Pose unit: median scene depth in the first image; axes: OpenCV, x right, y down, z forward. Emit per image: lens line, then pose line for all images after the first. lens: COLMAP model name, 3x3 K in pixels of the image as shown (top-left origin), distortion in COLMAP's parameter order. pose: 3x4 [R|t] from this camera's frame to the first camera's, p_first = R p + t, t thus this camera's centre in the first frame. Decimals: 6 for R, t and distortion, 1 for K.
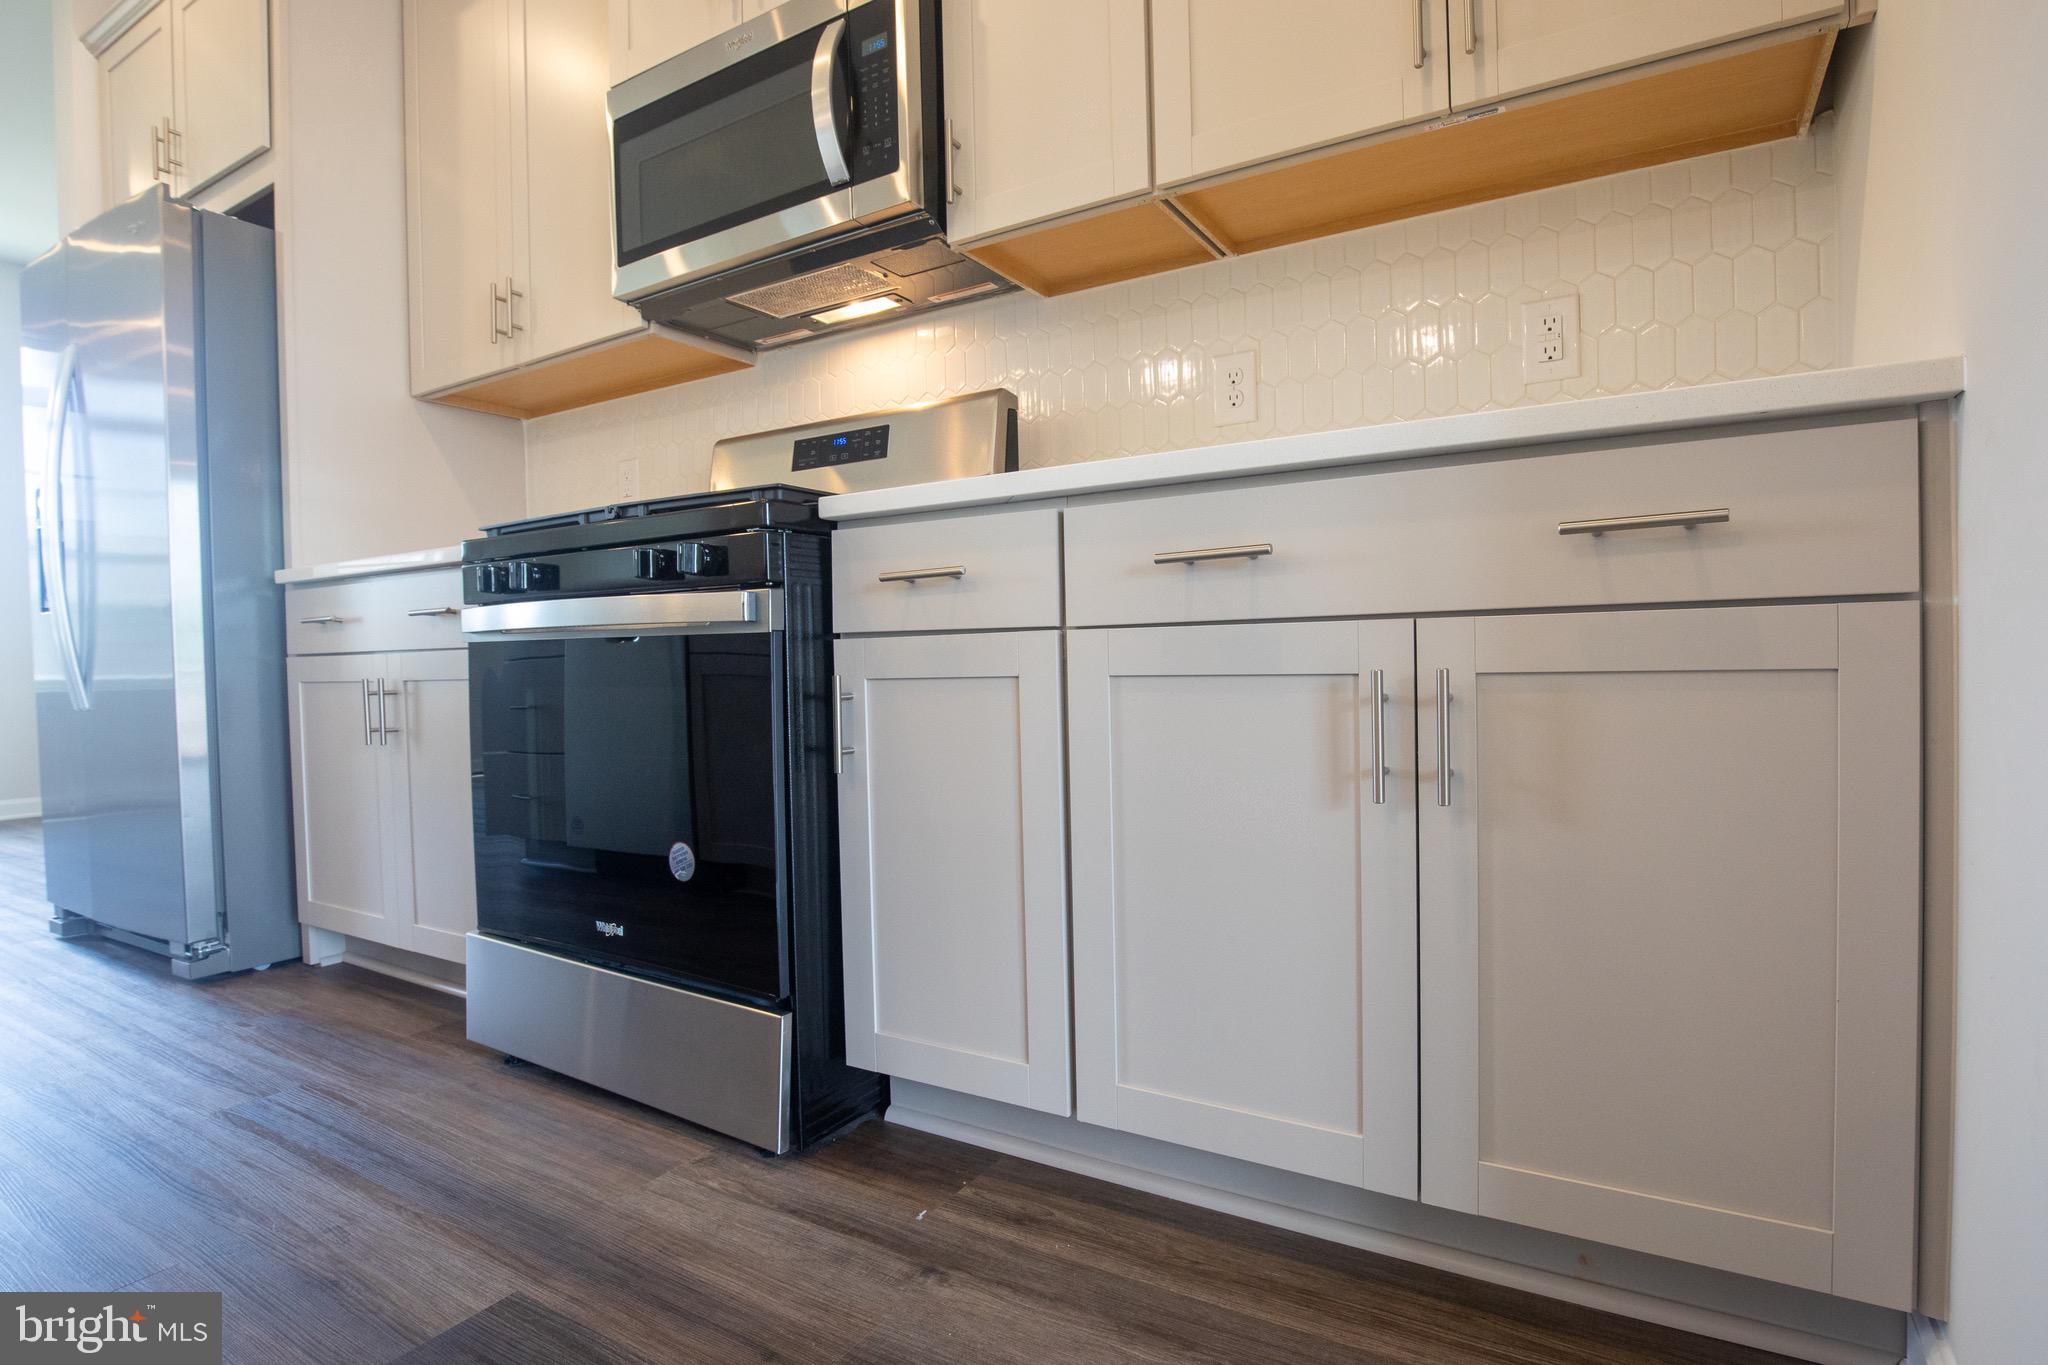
lens RADIAL K [[1000.2, 0, 1090.2], [0, 1000.2, 683.5], [0, 0, 1]] dist [0.000317, -0.000269]
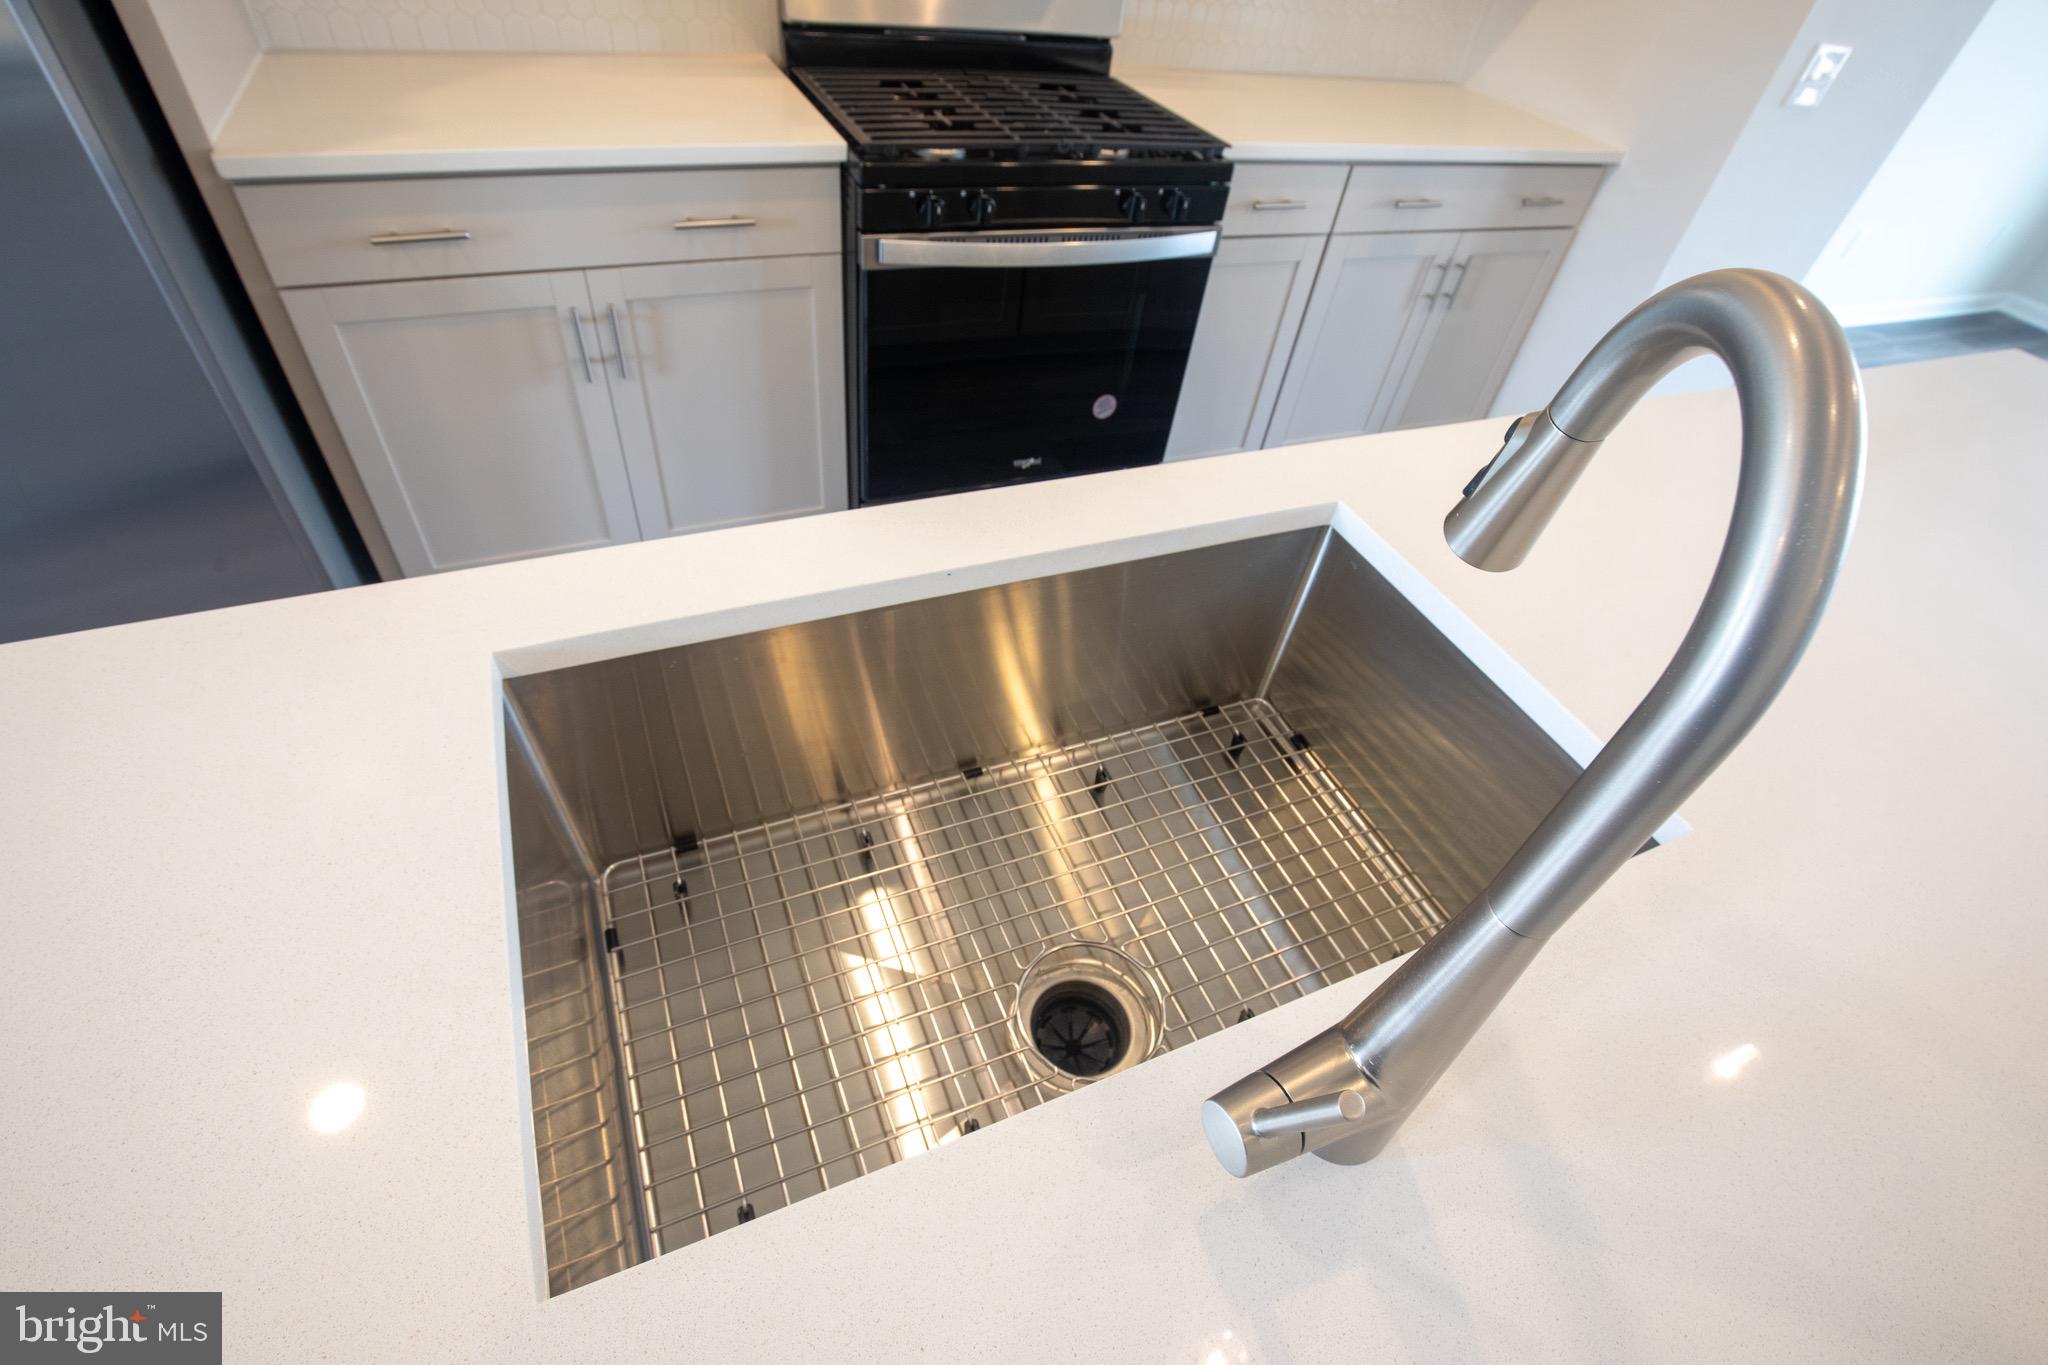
lens RADIAL K [[909.4, 0, 1021.5], [0, 909.4, 688.0], [0, 0, 1]] dist [-0.038474, 0.000150]
pose [[0.597652, -0.507137, 0.620986, -1.736497], [-0.097711, 0.722688, 0.684233, -0.502244], [-0.795779, -0.469611, 0.382363, 0.397032]]
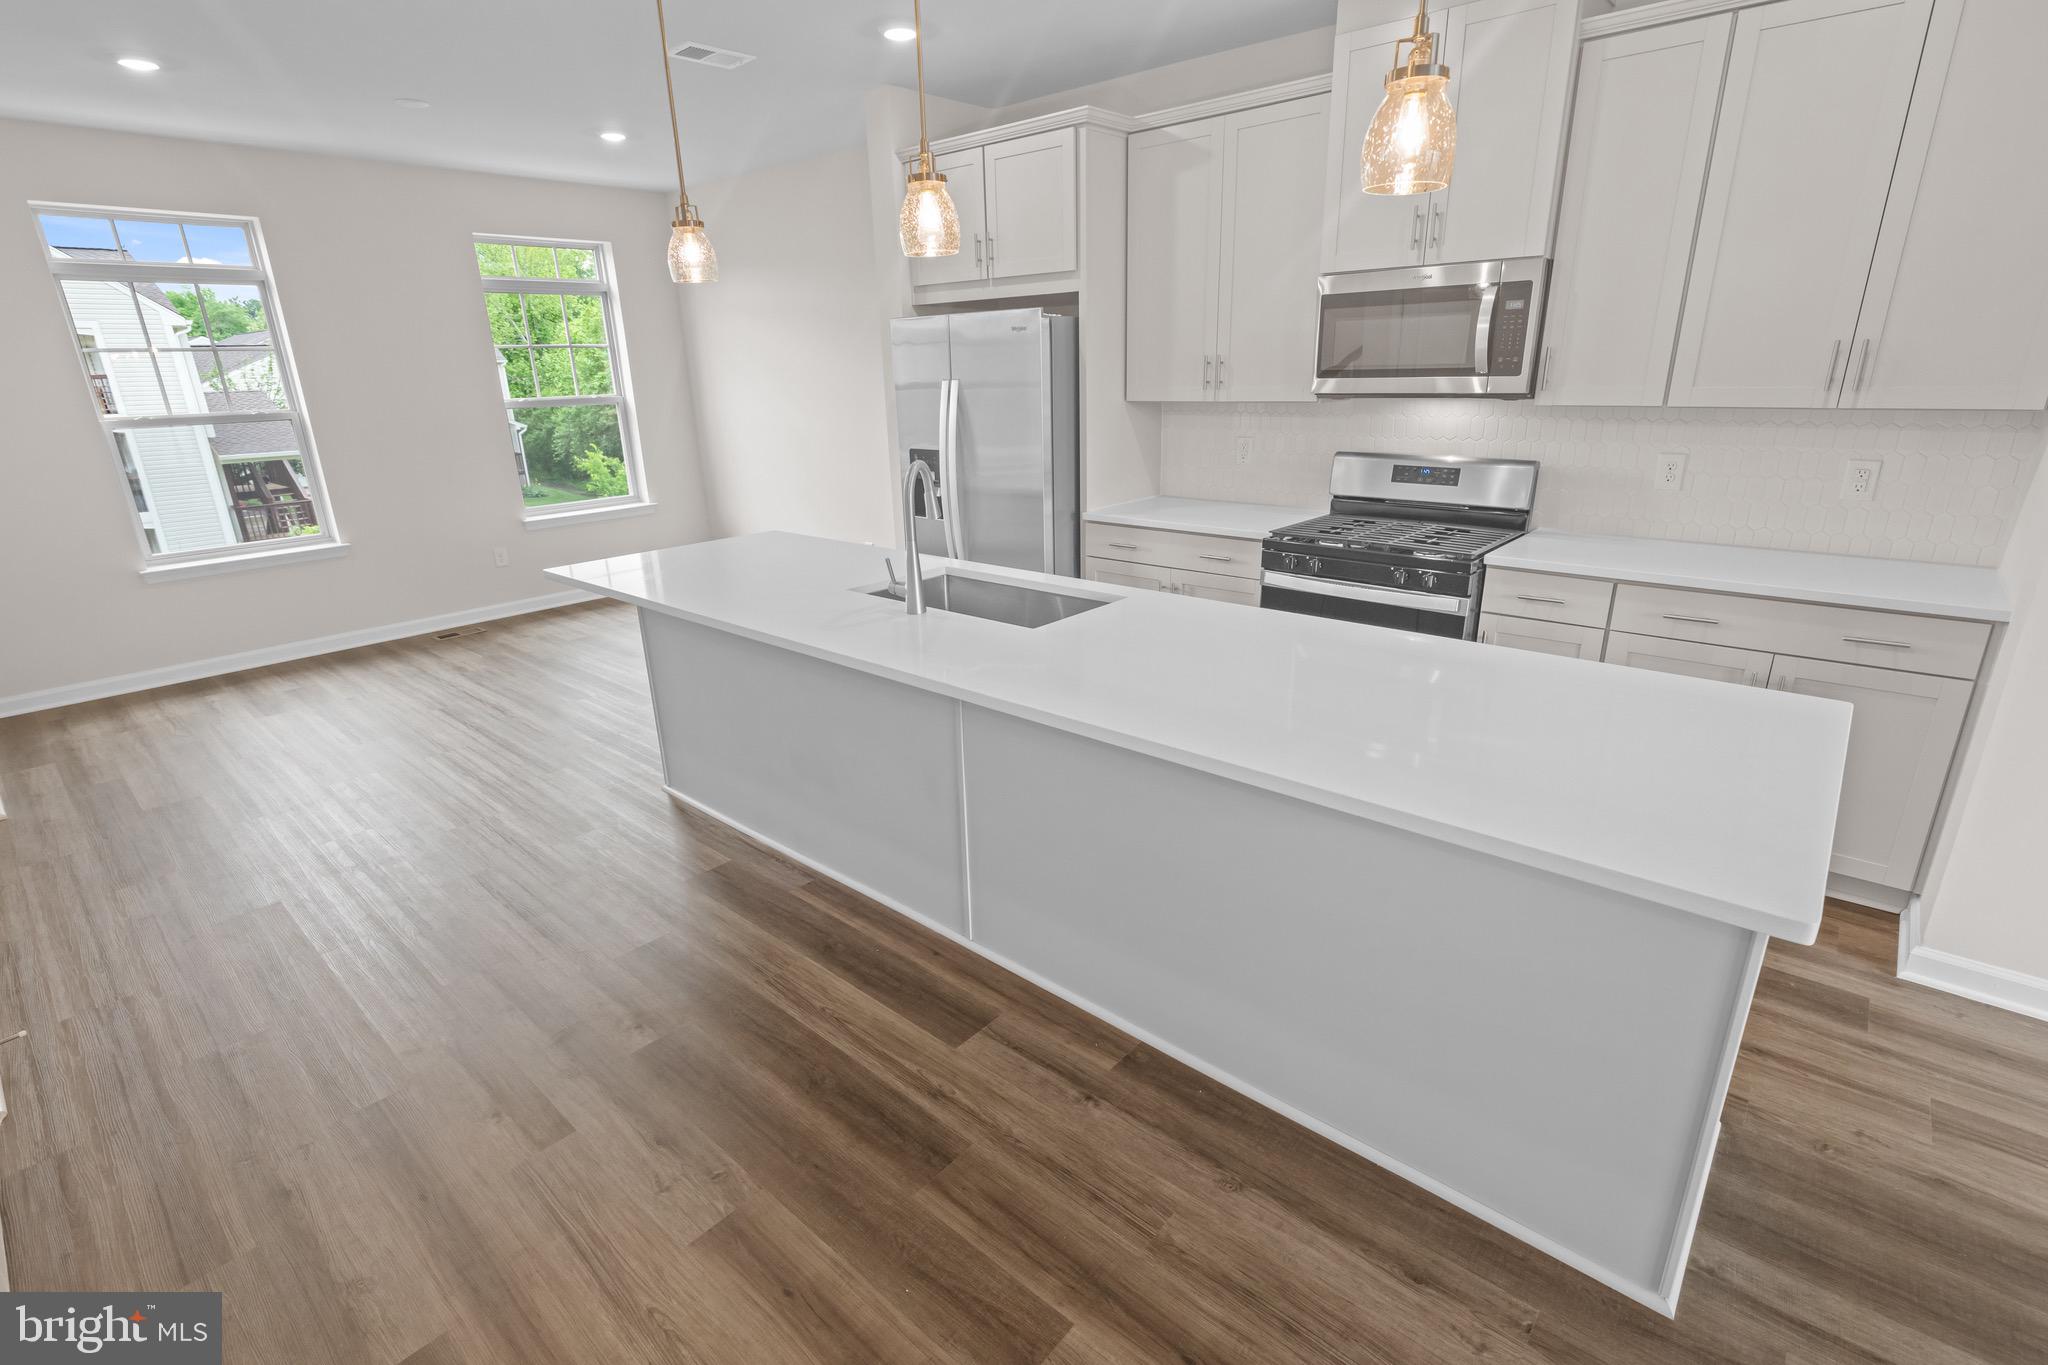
lens RADIAL K [[947.1, 0, 1015.3], [0, 947.1, 693.6], [0, 0, 1]] dist [-0.017141, 0.000431]
pose [[0.977396, 0.057880, -0.203338, -0.953766], [0.009847, 0.948286, 0.317263, -0.637391], [0.211186, -0.312094, 0.926282, -1.480122]]
